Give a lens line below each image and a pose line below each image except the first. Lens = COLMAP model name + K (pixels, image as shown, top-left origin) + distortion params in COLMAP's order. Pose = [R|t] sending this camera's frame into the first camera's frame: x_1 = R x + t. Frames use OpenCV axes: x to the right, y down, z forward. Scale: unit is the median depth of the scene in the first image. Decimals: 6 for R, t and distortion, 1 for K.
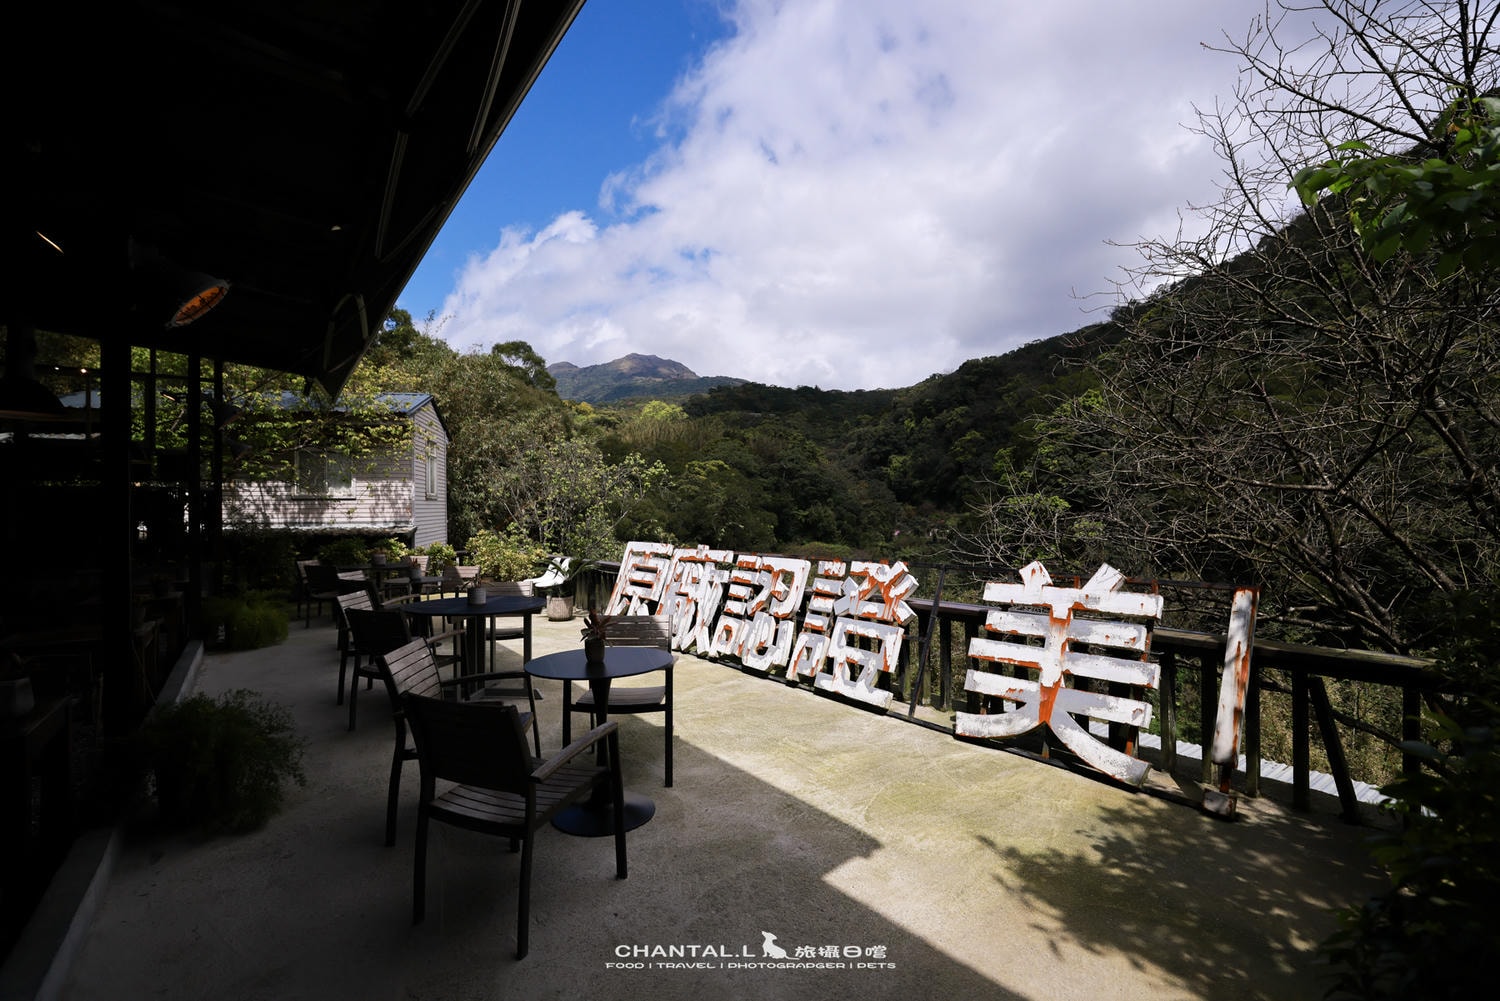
lens RADIAL K [[720.4, 0, 748.4], [0, 720.4, 510.6], [0, 0, 1]] dist [-0.019536, 0.001349]
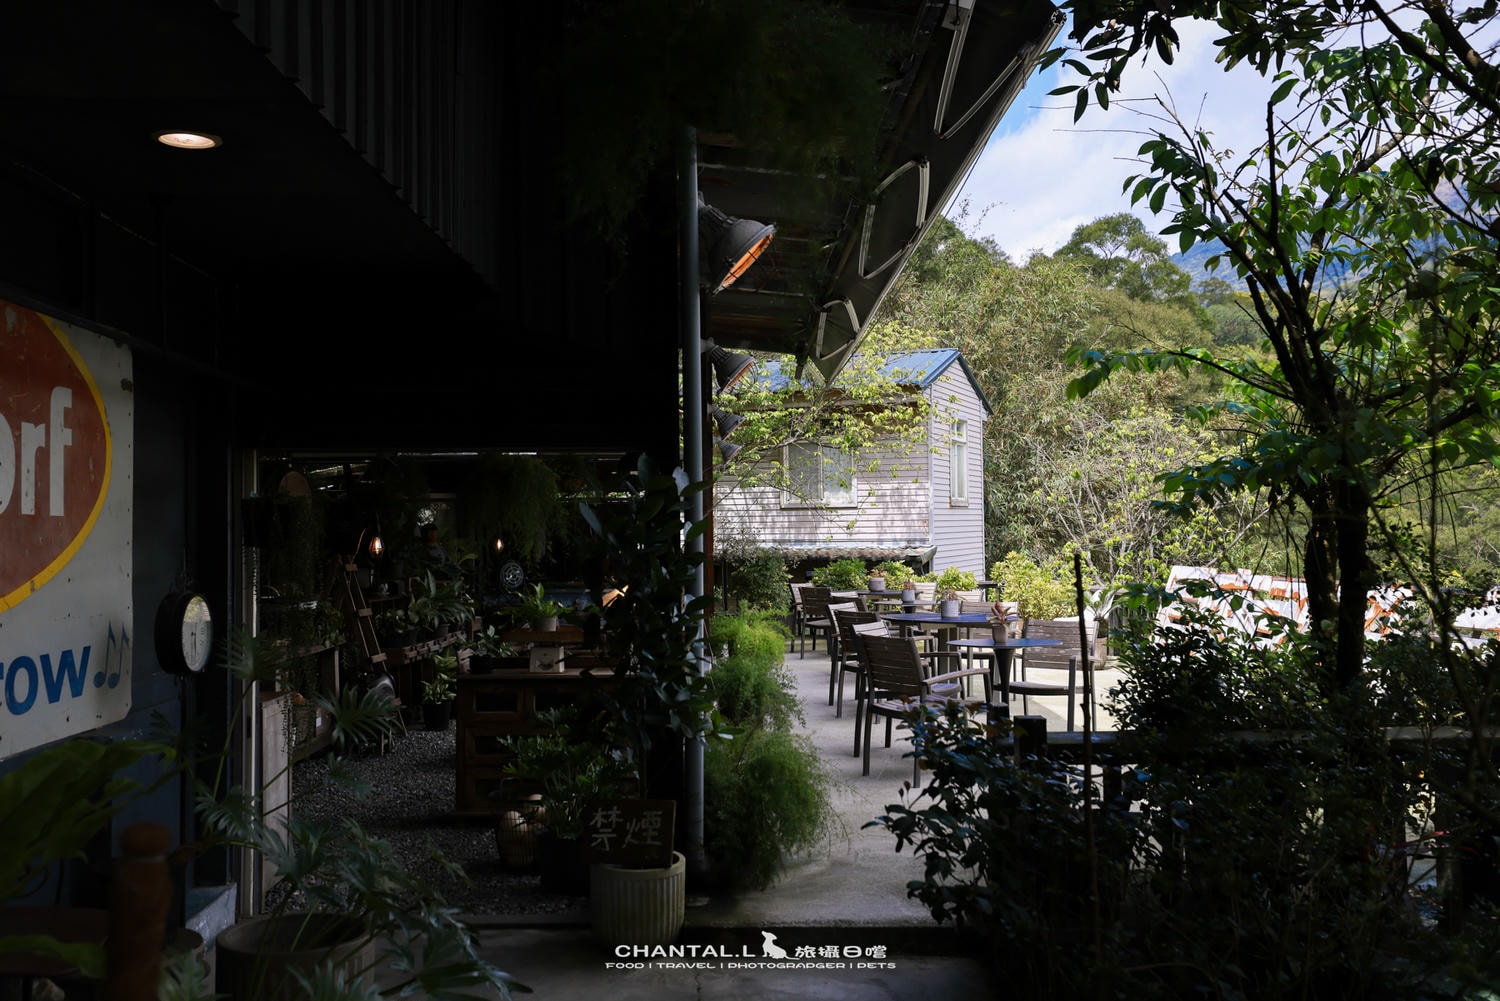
lens RADIAL K [[1479.0, 0, 749.8], [0, 1479.0, 530.5], [0, 0, 1]] dist [0.015965, 0.025075]
pose [[0.835311, 0.000870, -0.549777, 0.194814], [0.002895, 0.999978, 0.005981, -0.003032], [0.549771, -0.006587, 0.835290, -0.327421]]
